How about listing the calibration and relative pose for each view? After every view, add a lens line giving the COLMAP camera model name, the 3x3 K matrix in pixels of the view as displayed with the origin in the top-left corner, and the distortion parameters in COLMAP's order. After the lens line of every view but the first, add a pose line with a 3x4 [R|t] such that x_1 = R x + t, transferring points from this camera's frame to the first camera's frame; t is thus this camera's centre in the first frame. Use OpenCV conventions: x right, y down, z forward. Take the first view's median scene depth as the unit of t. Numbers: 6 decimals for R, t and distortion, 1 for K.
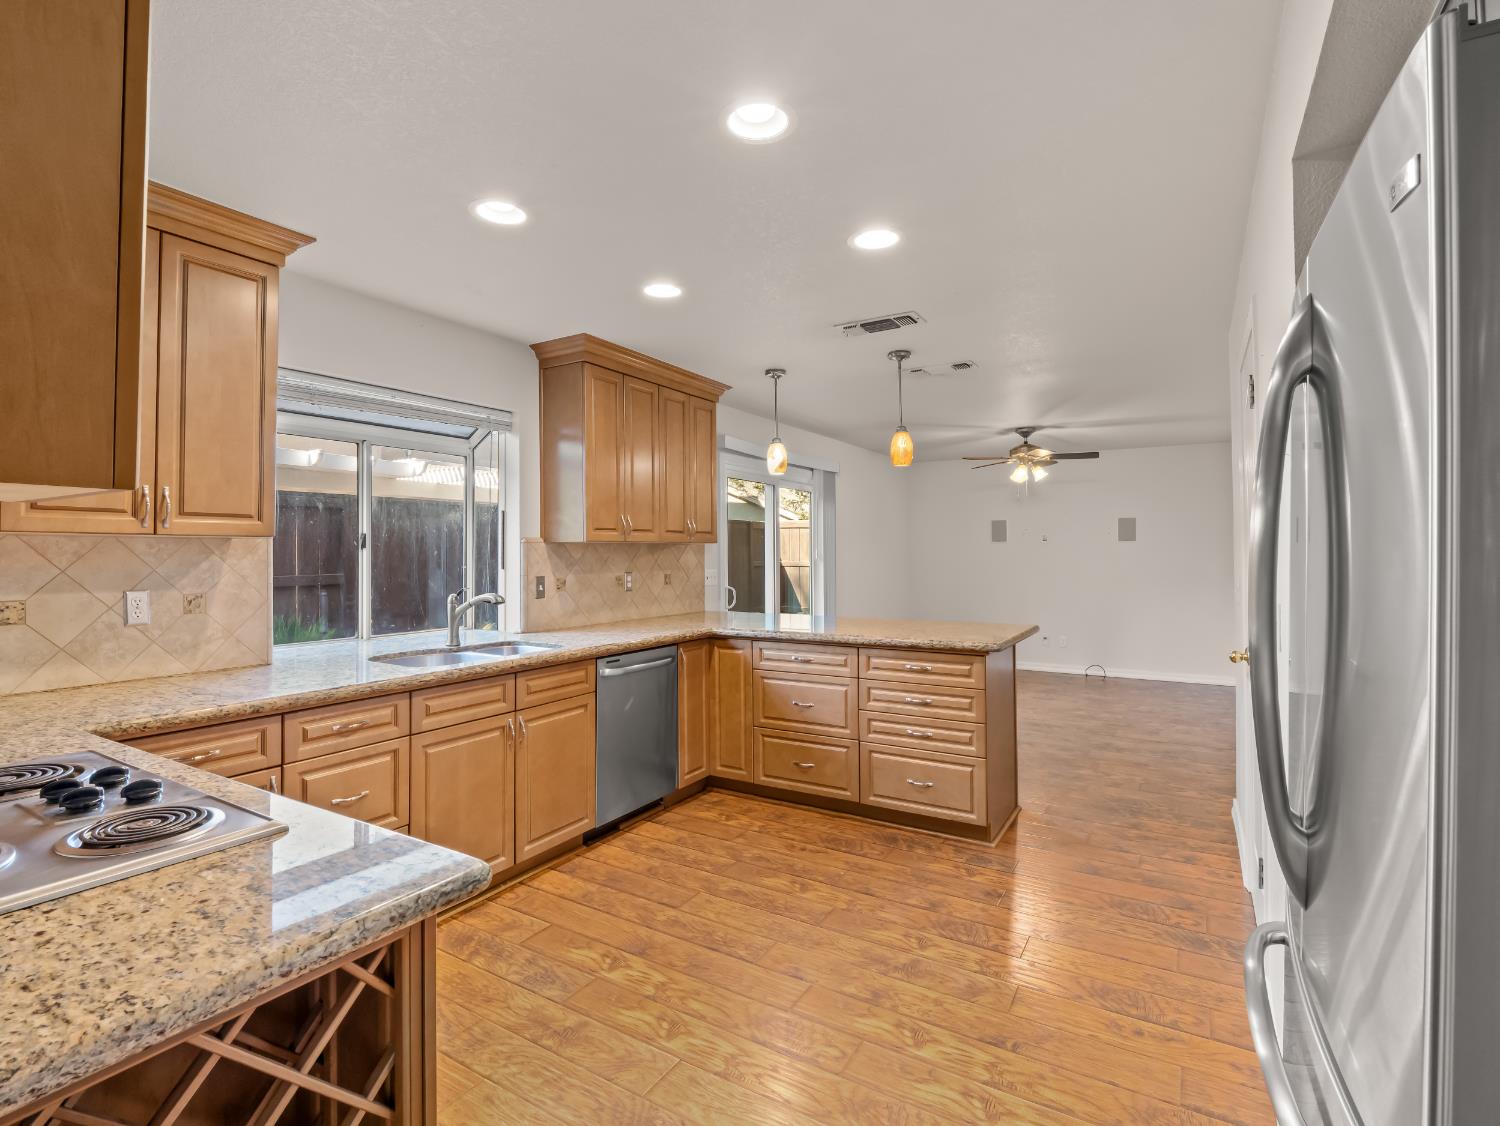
lens RADIAL K [[725.0, 0, 736.1], [0, 725.0, 531.7], [0, 0, 1]] dist [-0.009618, -0.002500]
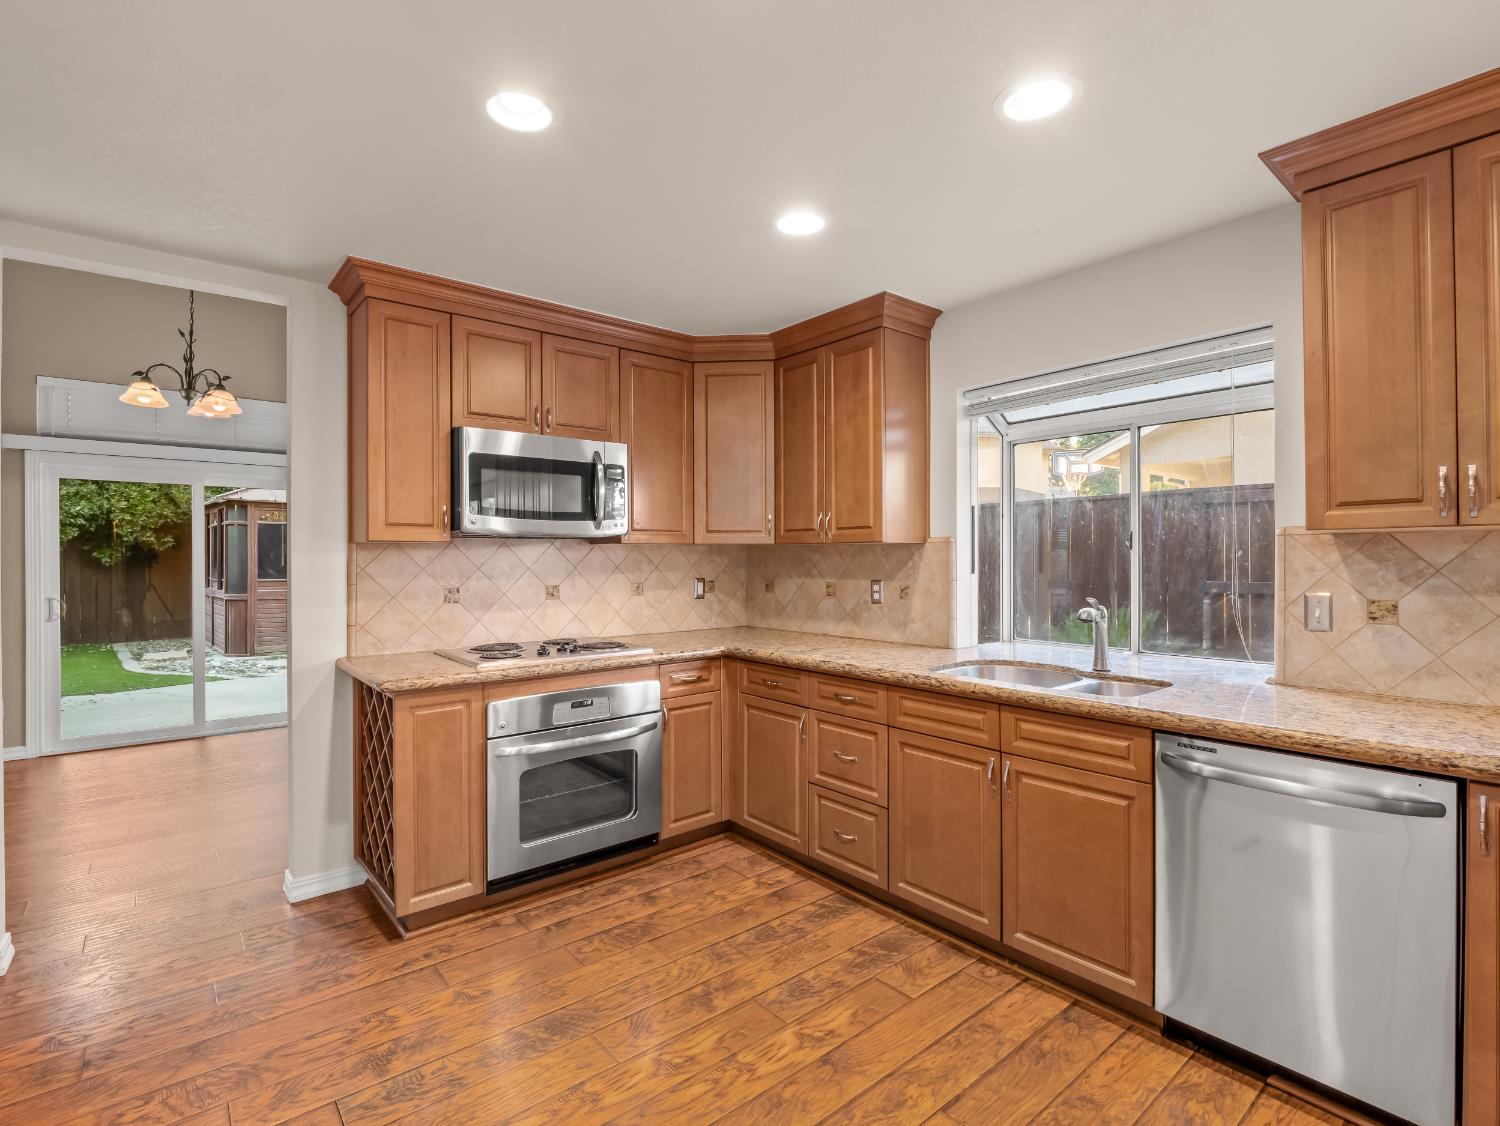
lens RADIAL K [[725.0, 0, 755.3], [0, 725.0, 556.2], [0, 0, 1]] dist [-0.009618, -0.002500]
pose [[-0.303344, 0.000532, -0.952881, 0.573772], [0.030673, 0.999487, -0.009206, 0.033905], [0.952387, -0.032020, -0.303205, 1.058643]]
